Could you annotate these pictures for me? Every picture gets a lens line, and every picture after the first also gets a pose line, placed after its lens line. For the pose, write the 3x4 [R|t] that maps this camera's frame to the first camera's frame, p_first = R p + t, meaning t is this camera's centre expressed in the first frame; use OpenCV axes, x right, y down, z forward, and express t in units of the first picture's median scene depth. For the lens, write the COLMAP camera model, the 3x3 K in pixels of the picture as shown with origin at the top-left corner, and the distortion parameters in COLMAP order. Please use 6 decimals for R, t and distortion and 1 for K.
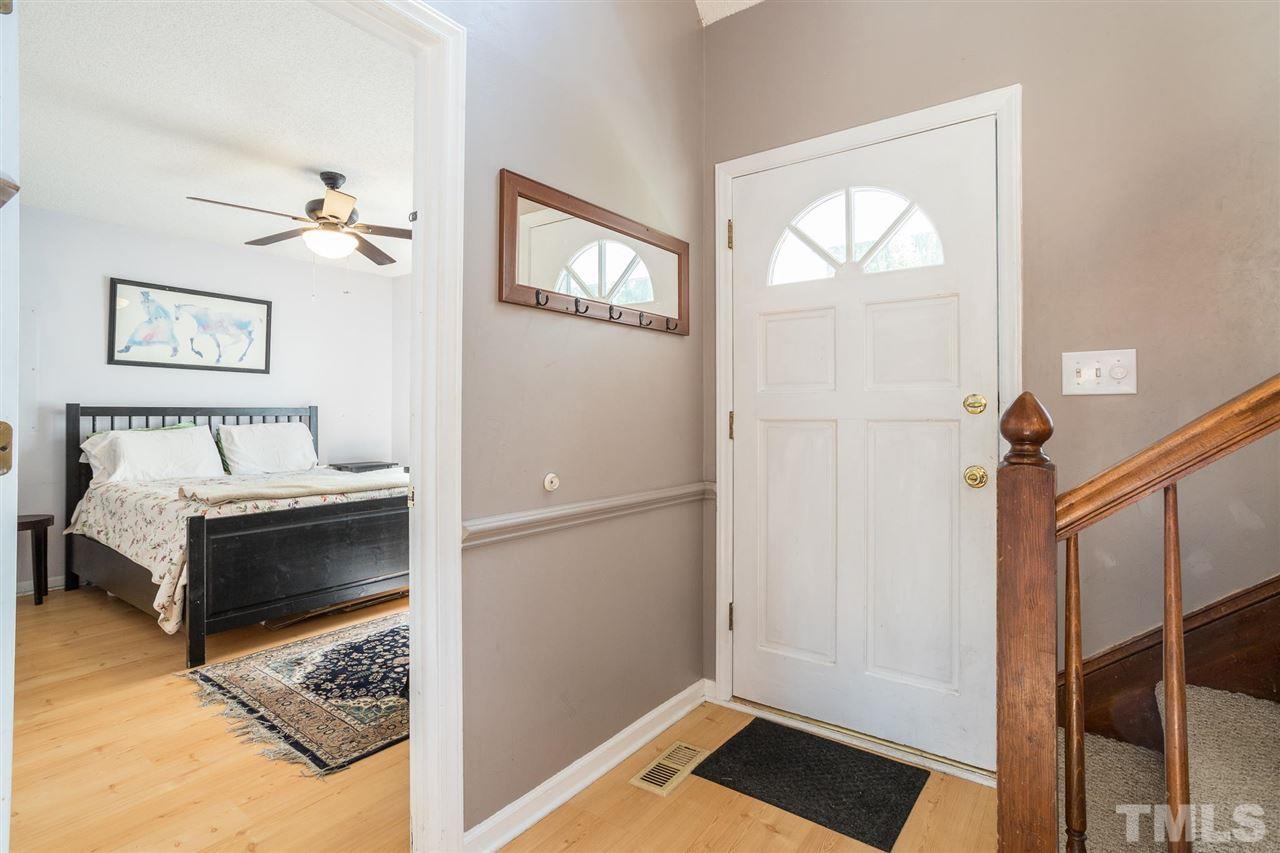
lens RADIAL K [[627.7, 0, 639.7], [0, 627.7, 403.5], [0, 0, 1]] dist [-0.058262, 0.040387]
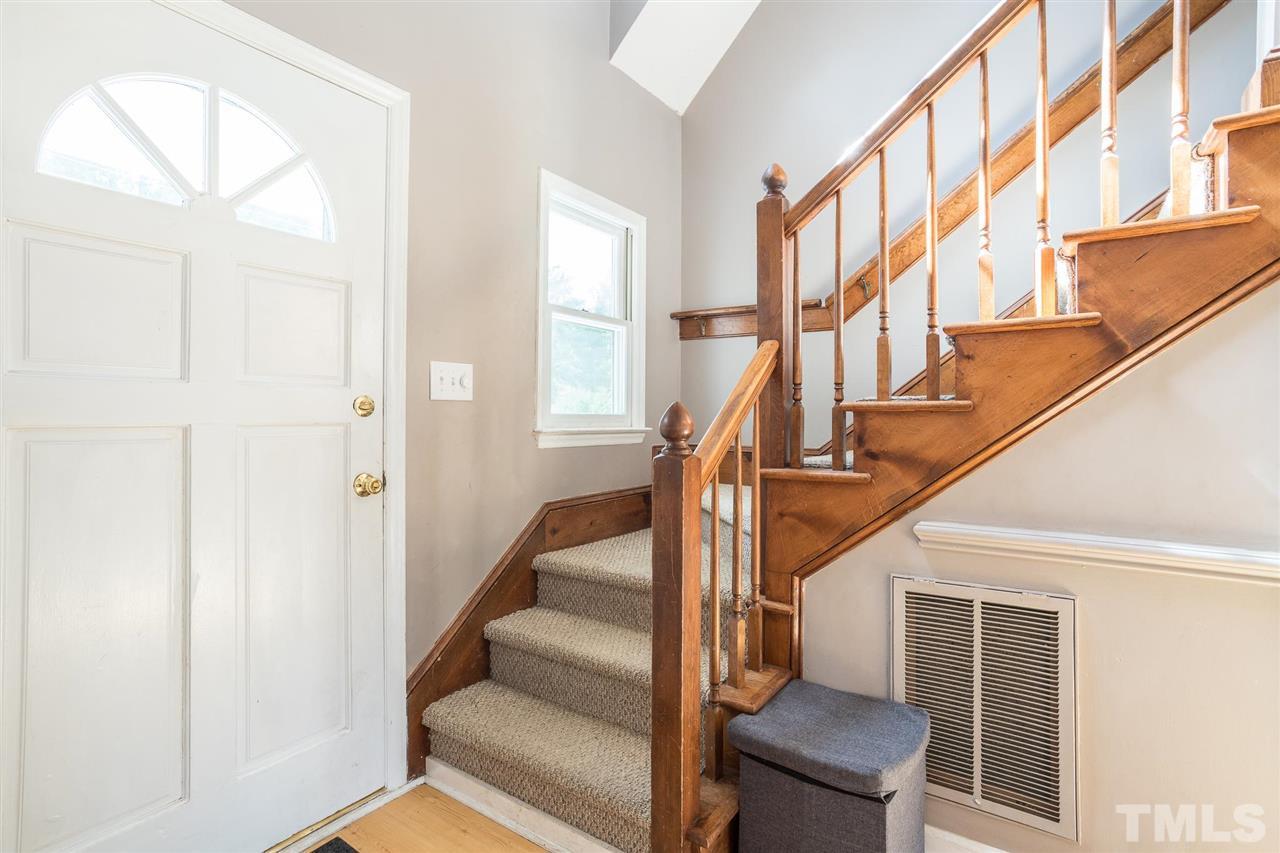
lens RADIAL K [[627.7, 0, 639.7], [0, 627.7, 403.5], [0, 0, 1]] dist [-0.058262, 0.040387]
pose [[-0.034978, 0.019866, 0.999191, -0.398488], [-0.024338, 0.999489, -0.020724, 0.007185], [-0.999092, -0.025043, -0.034477, 0.621863]]
